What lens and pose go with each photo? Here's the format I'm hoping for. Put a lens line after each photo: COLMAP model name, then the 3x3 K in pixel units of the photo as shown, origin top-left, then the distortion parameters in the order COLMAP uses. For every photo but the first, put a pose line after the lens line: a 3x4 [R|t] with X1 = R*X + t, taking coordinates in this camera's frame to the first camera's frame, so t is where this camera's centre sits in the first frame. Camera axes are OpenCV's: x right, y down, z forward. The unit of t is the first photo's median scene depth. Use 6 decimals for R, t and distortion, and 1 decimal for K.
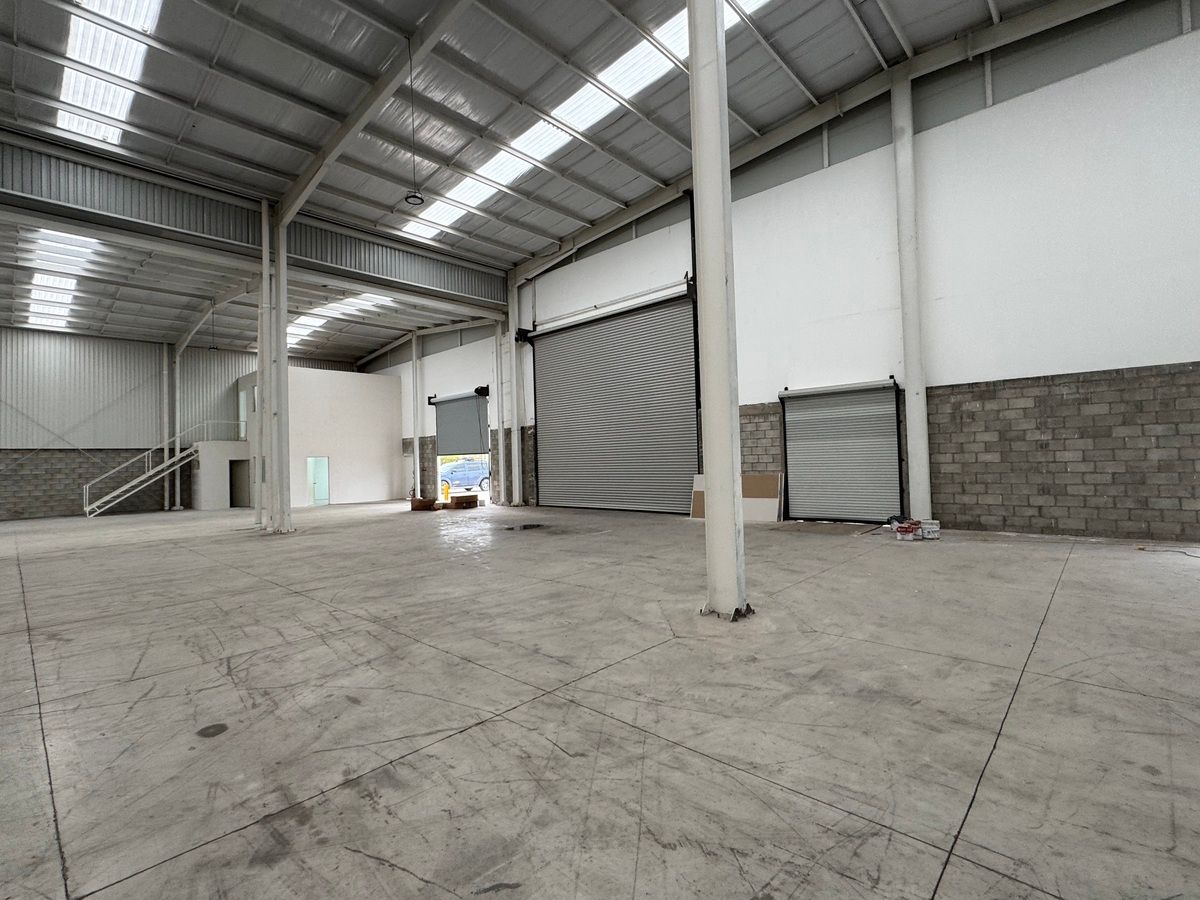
lens RADIAL K [[546.5, 0, 604.0], [0, 546.5, 452.1], [0, 0, 1]] dist [0.007356, -0.000052]
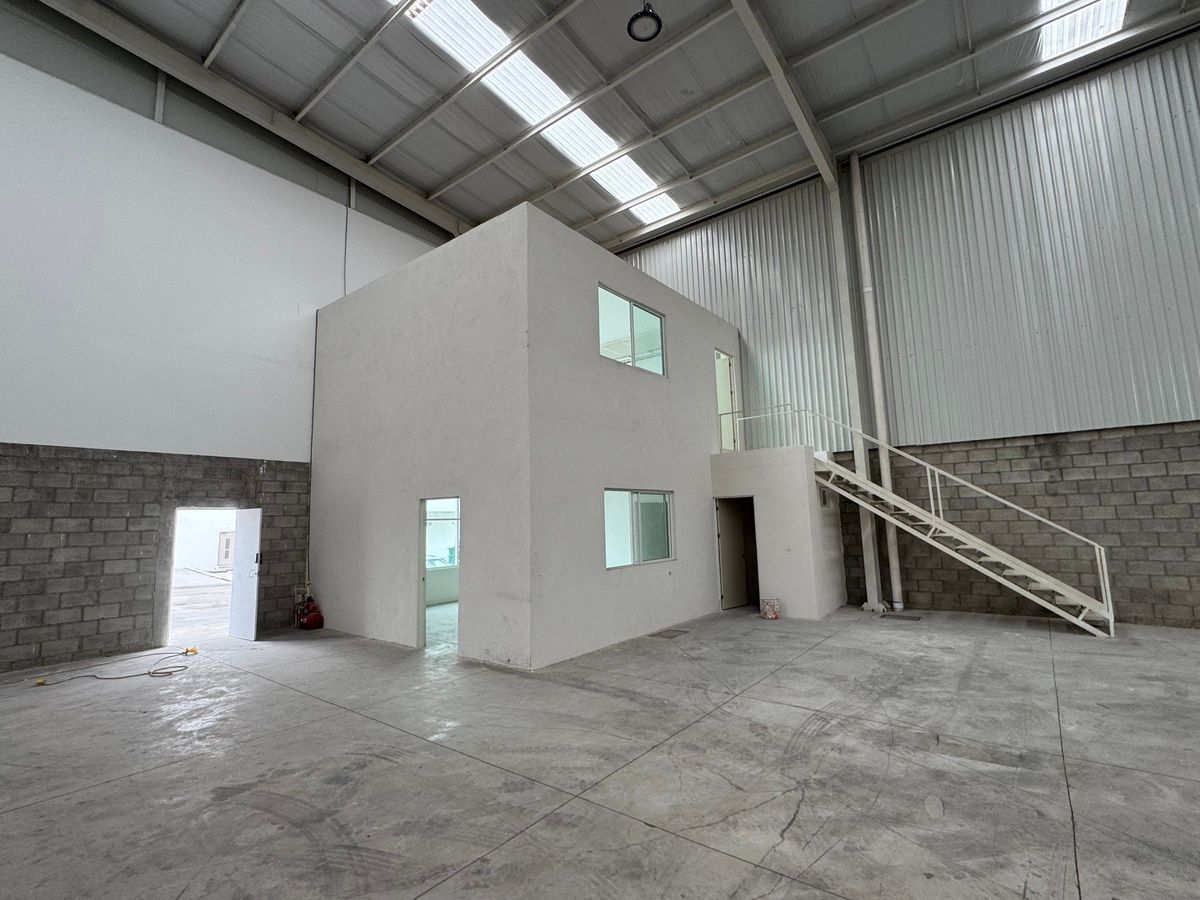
lens RADIAL K [[546.5, 0, 598.1], [0, 546.5, 450.0], [0, 0, 1]] dist [0.007356, -0.000052]
pose [[-0.078912, 0.163274, 0.983420, 0.067801], [0.017569, 0.986571, -0.162387, -0.002046], [-0.996727, 0.004463, -0.080721, 0.168338]]
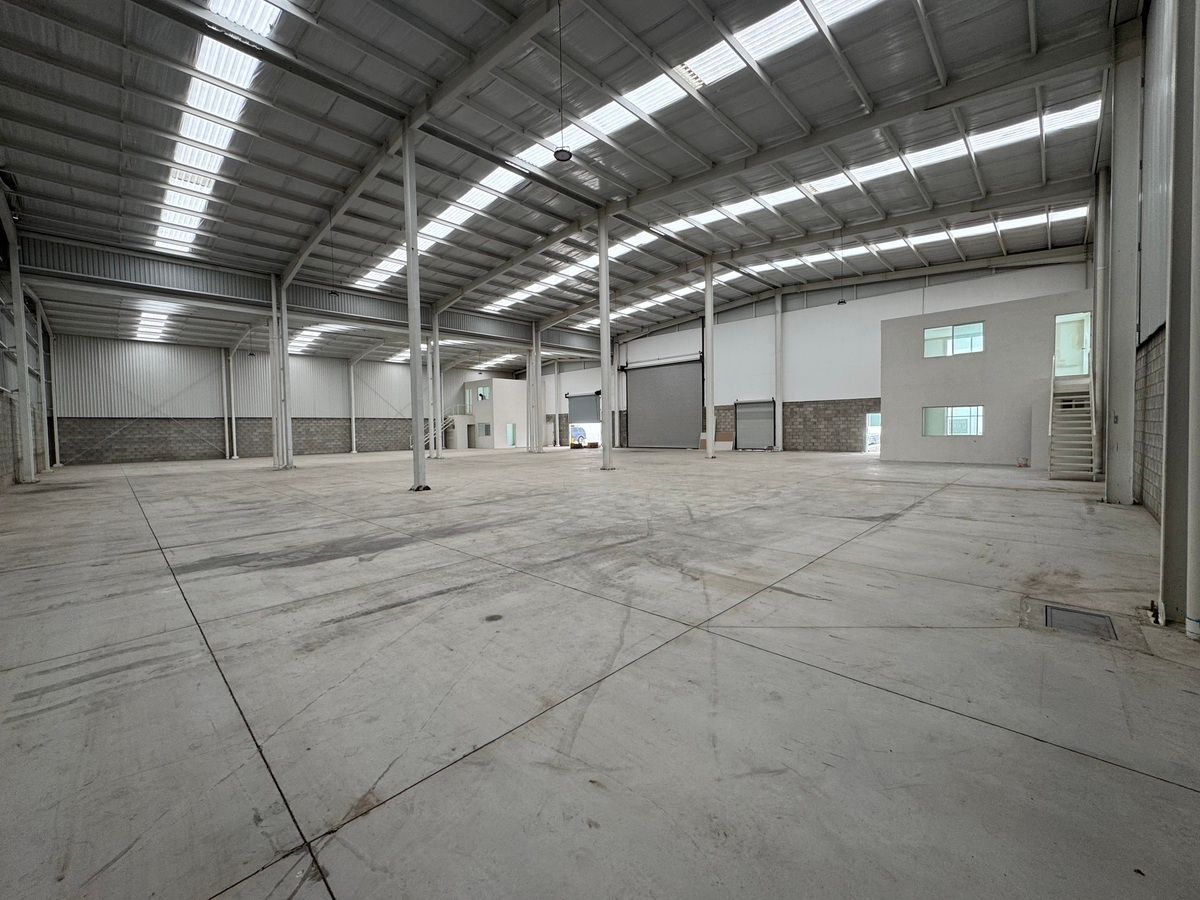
lens RADIAL K [[472.7, 0, 605.0], [0, 472.7, 447.0], [0, 0, 1]] dist [0.001327, -0.000124]
pose [[0.999683, 0.013006, -0.021564, -0.225473], [-0.011808, 0.998429, 0.054766, -0.006142], [0.022243, -0.054494, 0.998266, -1.166087]]
